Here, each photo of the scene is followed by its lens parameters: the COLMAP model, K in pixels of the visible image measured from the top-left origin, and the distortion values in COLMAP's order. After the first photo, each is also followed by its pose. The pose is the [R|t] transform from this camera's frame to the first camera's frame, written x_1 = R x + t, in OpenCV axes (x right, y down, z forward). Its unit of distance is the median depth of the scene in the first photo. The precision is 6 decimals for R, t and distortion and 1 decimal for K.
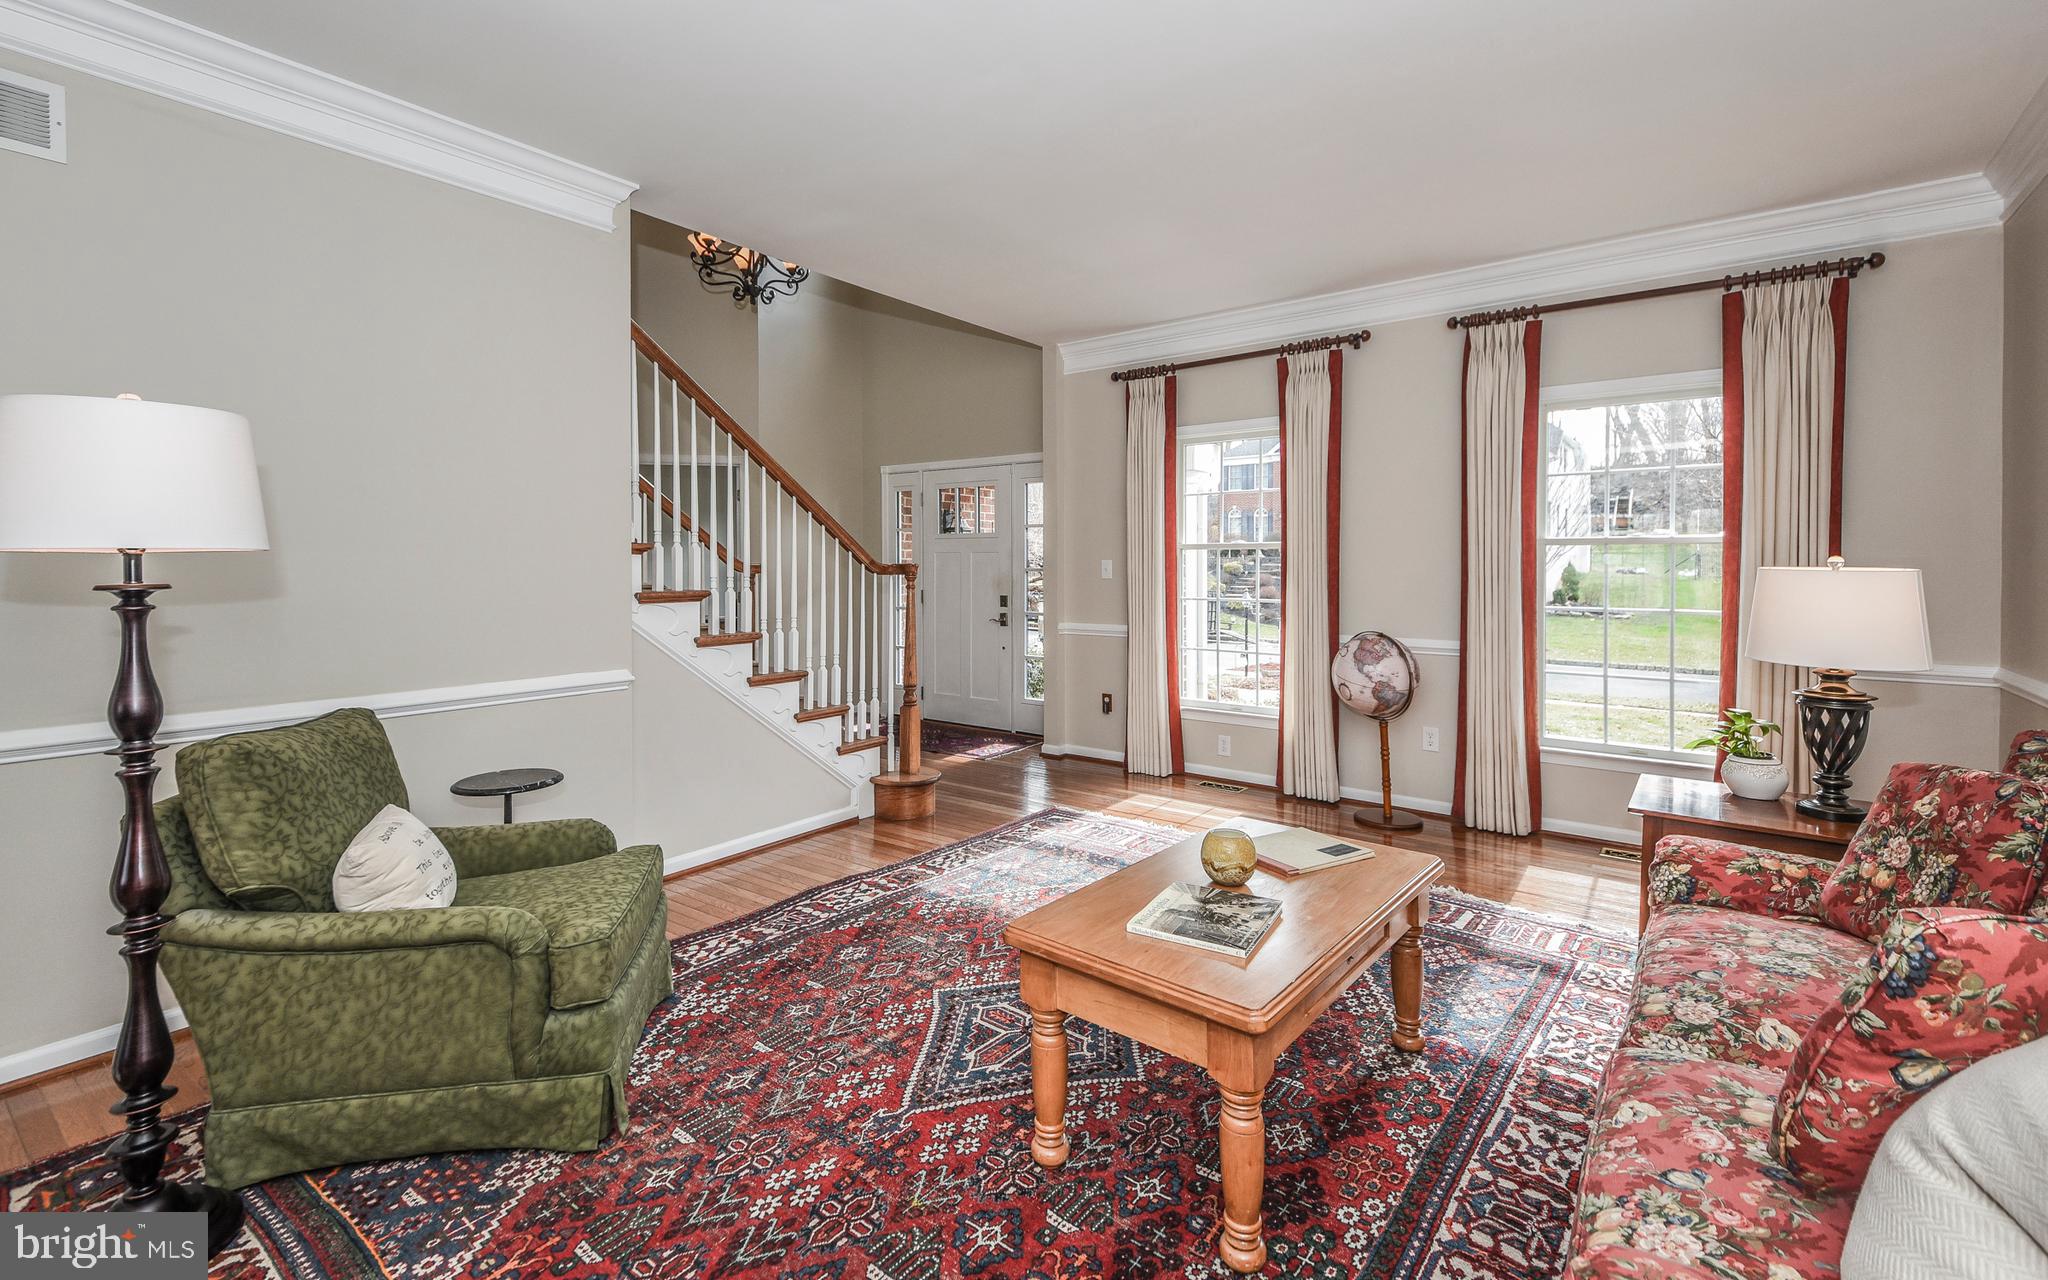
lens RADIAL K [[907.5, 0, 1037.4], [0, 907.5, 561.4], [0, 0, 1]] dist [0.012165, -0.000059]
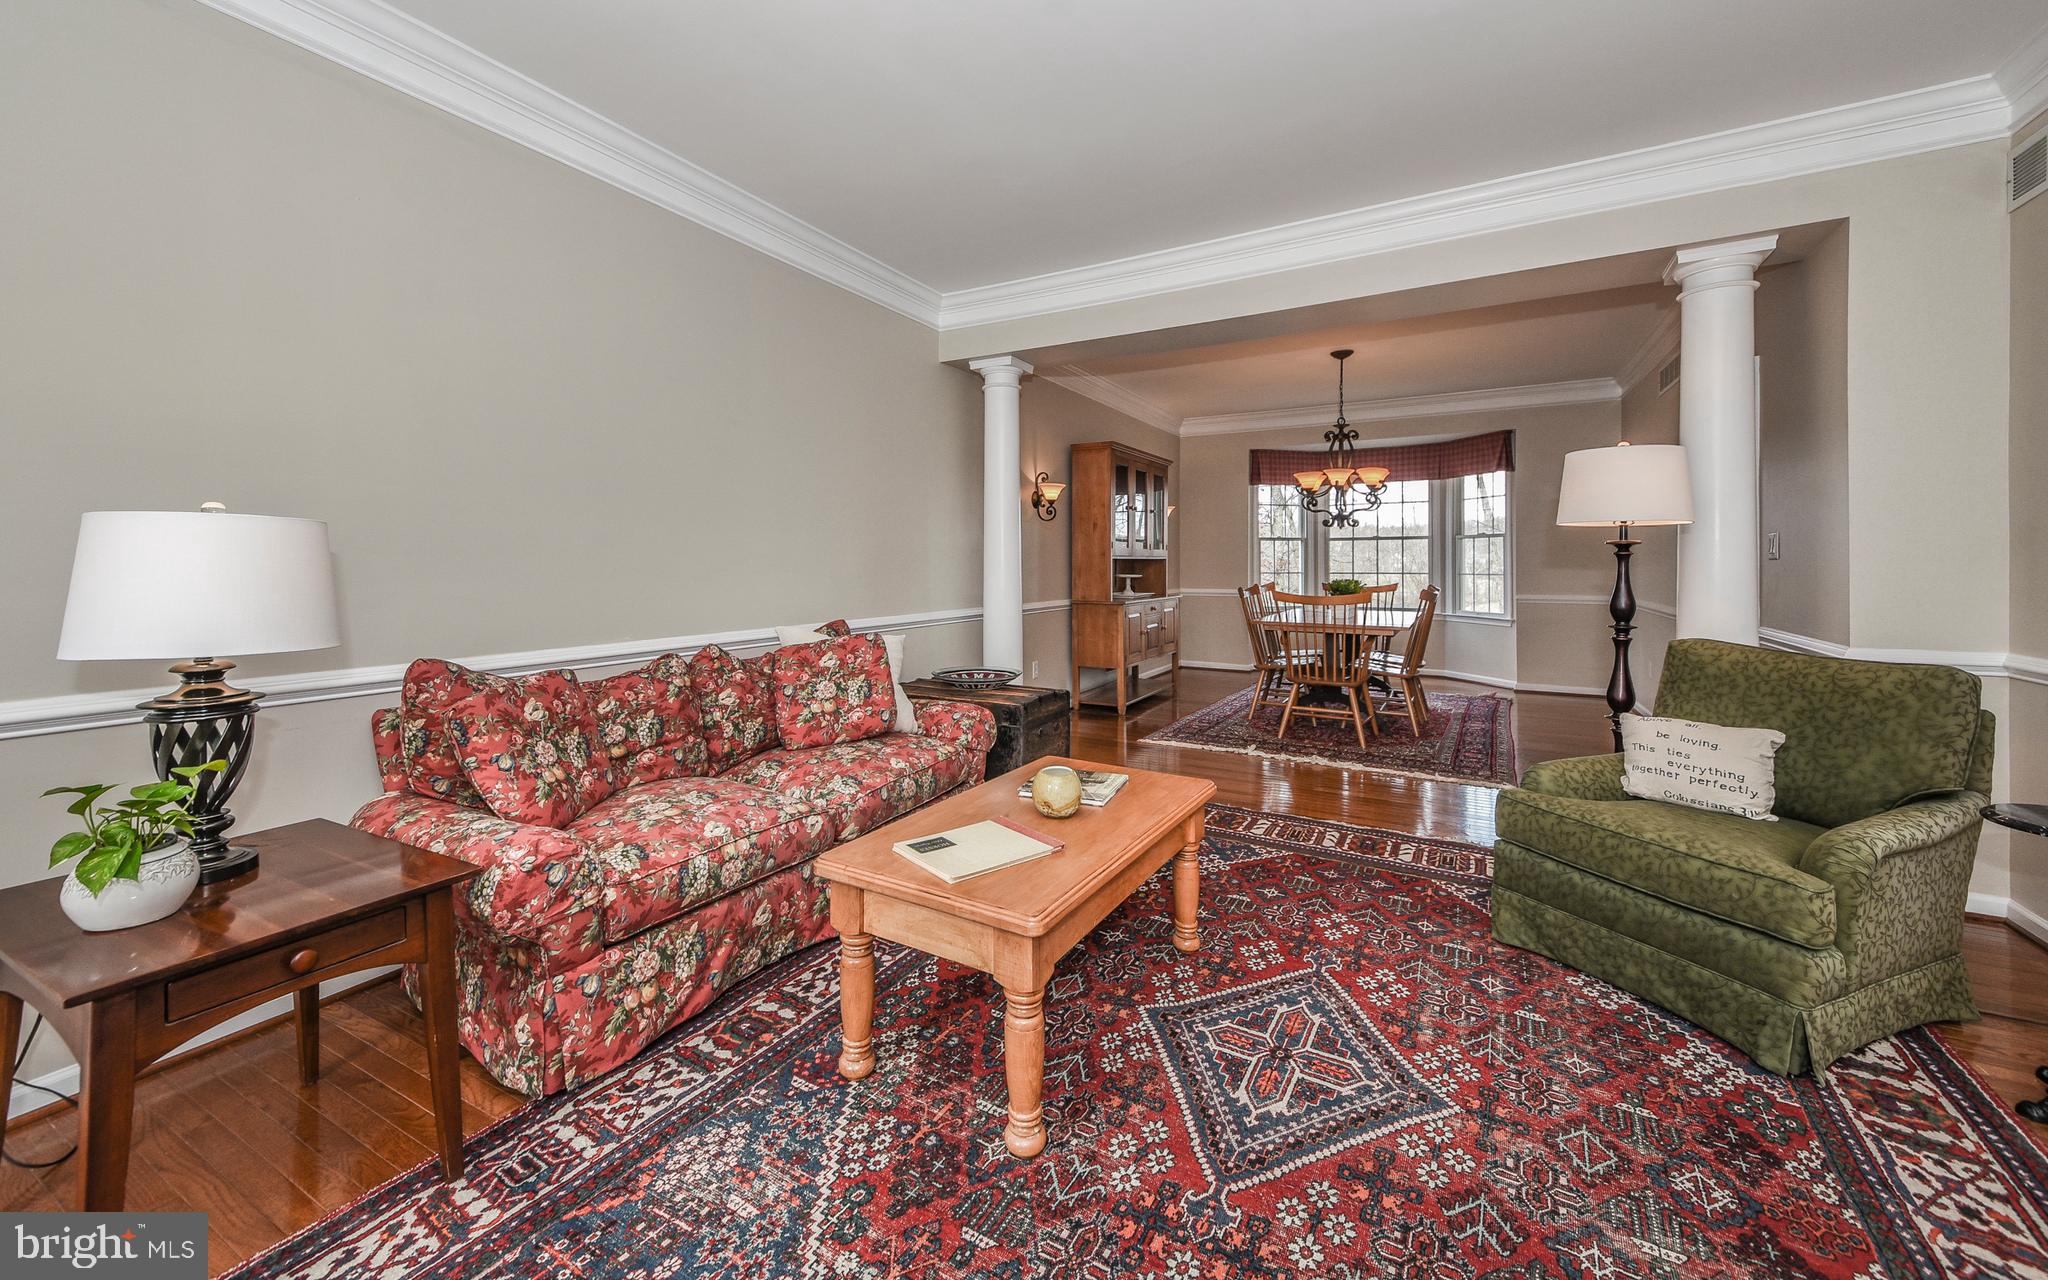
lens RADIAL K [[820.3, 0, 1028.0], [0, 820.3, 565.4], [0, 0, 1]] dist [0.050916, -0.000044]
pose [[-0.989595, 0.005467, -0.143778, 0.231451], [0.005159, 0.999984, 0.002515, 0.030130], [0.143789, 0.001747, -0.989607, 1.178375]]
